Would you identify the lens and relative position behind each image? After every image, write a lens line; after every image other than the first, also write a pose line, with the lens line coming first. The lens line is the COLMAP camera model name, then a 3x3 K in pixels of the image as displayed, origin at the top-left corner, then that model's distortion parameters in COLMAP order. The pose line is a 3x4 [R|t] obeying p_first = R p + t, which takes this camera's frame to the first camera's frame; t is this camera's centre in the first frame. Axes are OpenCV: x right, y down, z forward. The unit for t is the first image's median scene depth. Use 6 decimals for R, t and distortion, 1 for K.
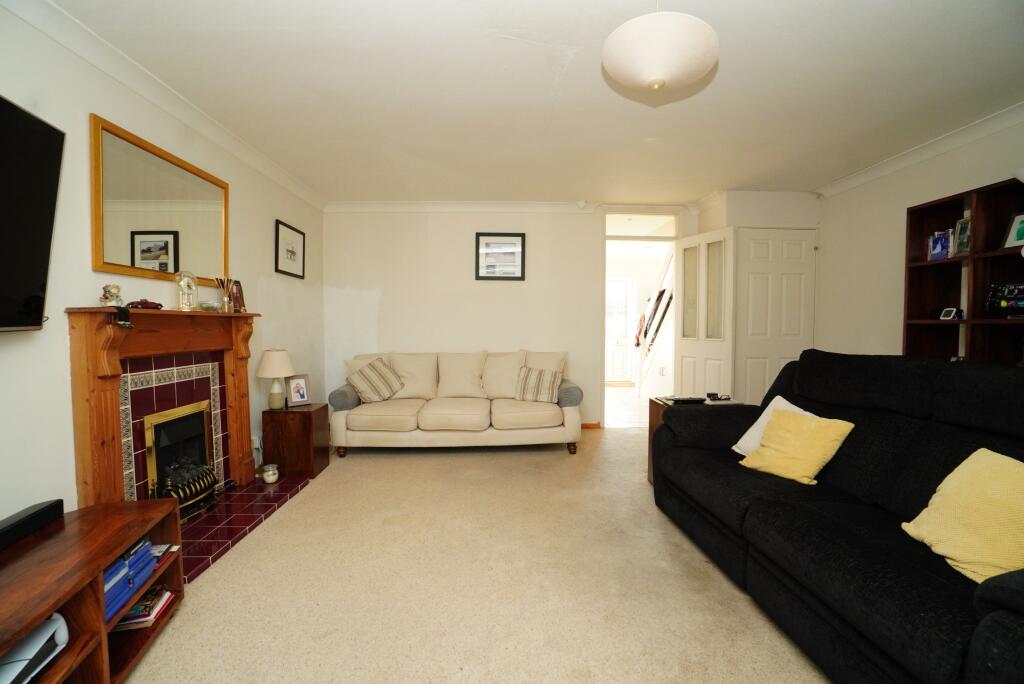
lens RADIAL K [[453.8, 0, 510.9], [0, 453.8, 339.9], [0, 0, 1]] dist [-0.012936, 0.000794]
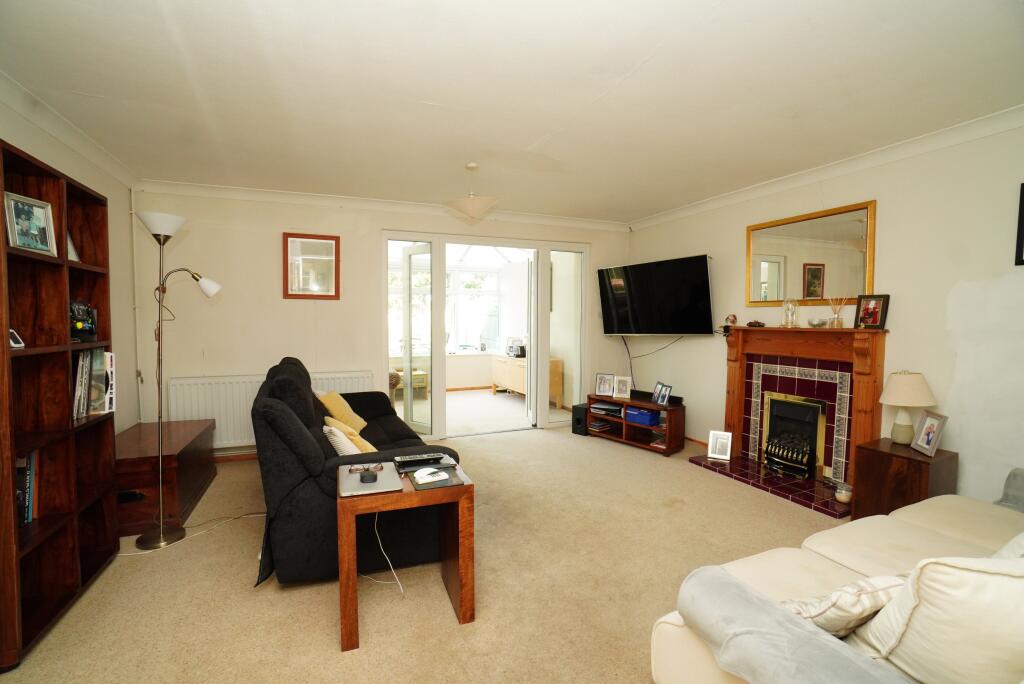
lens RADIAL K [[453.8, 0, 510.5], [0, 453.8, 343.3], [0, 0, 1]] dist [-0.012936, 0.000794]
pose [[-0.938104, 0.018661, -0.345850, 0.620120], [-0.010393, 0.996581, 0.081964, -0.128308], [0.346197, 0.080485, -0.934703, 2.143900]]
